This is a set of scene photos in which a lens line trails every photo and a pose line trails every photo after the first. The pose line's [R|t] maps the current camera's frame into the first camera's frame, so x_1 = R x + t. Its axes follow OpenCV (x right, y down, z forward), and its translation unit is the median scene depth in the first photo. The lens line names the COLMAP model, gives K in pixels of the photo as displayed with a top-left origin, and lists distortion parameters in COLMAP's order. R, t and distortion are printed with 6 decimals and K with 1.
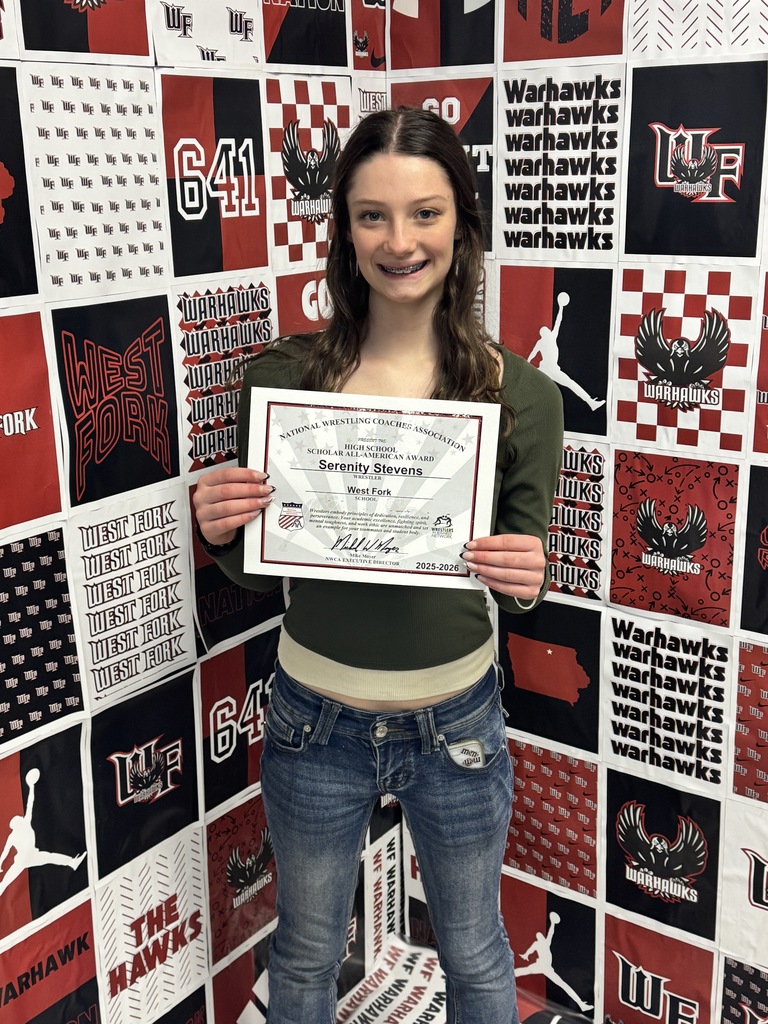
lens RADIAL K [[1237.8, 0, 385.5], [0, 1237.8, 523.4], [0, 0, 1]] dist [0.224656, -0.536882]
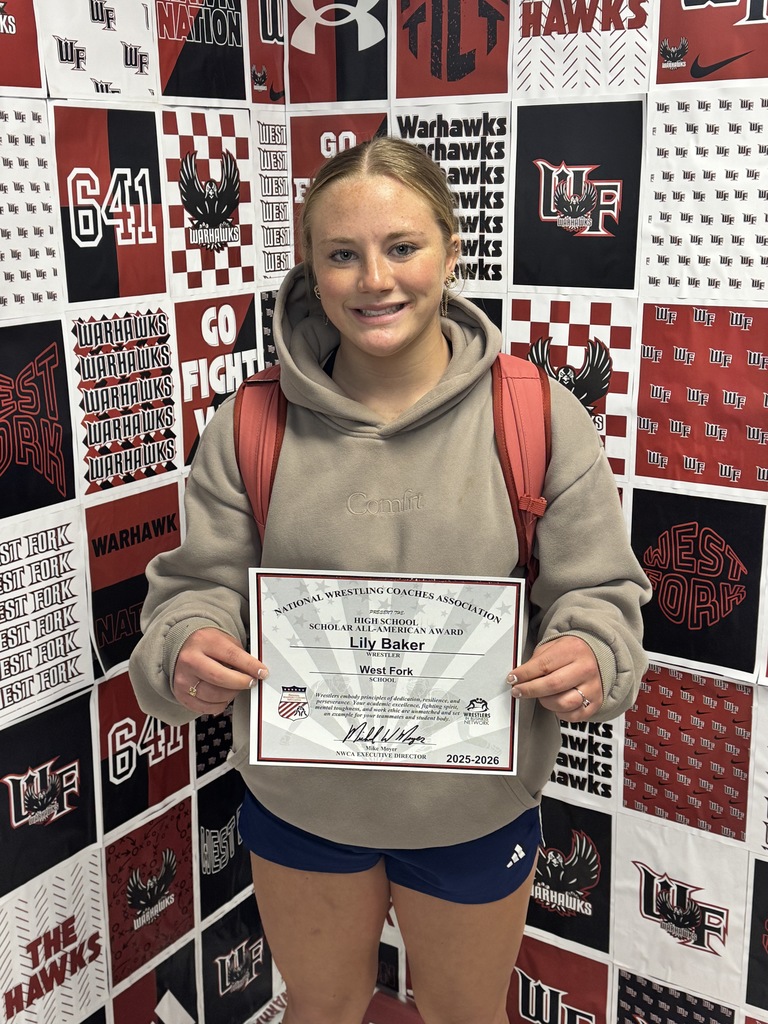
lens RADIAL K [[1236.2, 0, 383.5], [0, 1236.2, 520.1], [0, 0, 1]] dist [0.231049, -0.567940]
pose [[0.999181, -0.001525, 0.040429, 0.041726], [0.002378, 0.999775, -0.021056, 0.001202], [-0.040388, 0.021135, 0.998961, -0.020877]]
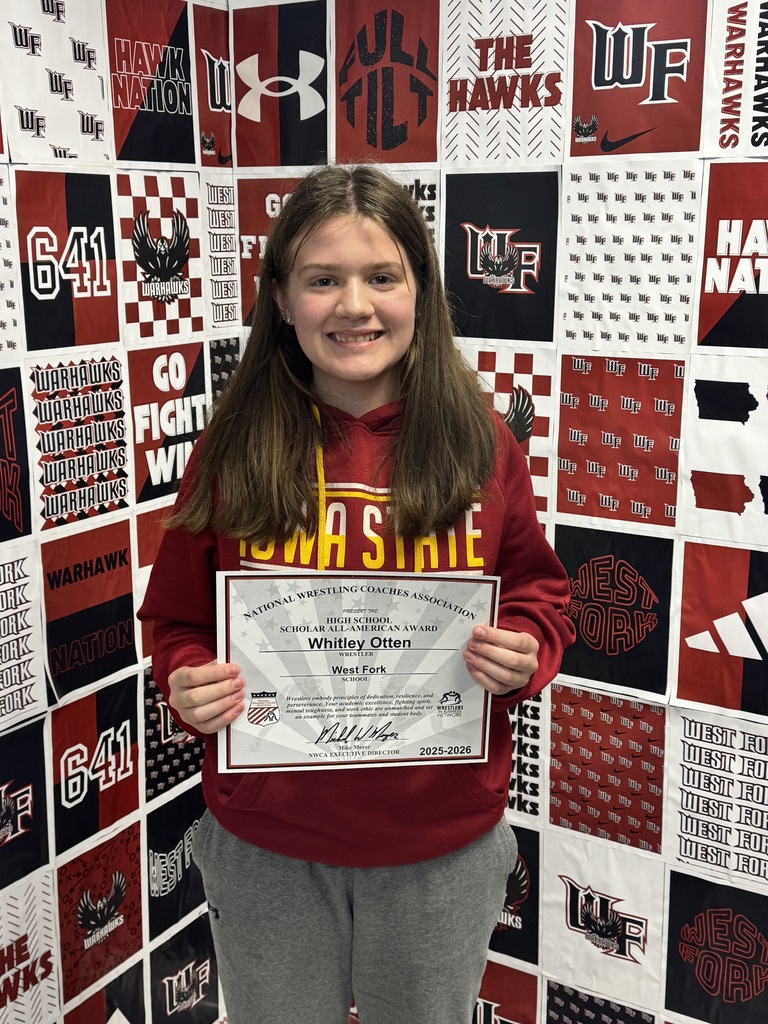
lens RADIAL K [[1241.8, 0, 386.5], [0, 1241.8, 520.0], [0, 0, 1]] dist [0.229419, -0.561263]
pose [[0.996878, -0.001024, 0.078945, 0.051205], [0.005349, 0.998494, -0.054597, 0.010033], [-0.078770, 0.054849, 0.995383, -0.097198]]
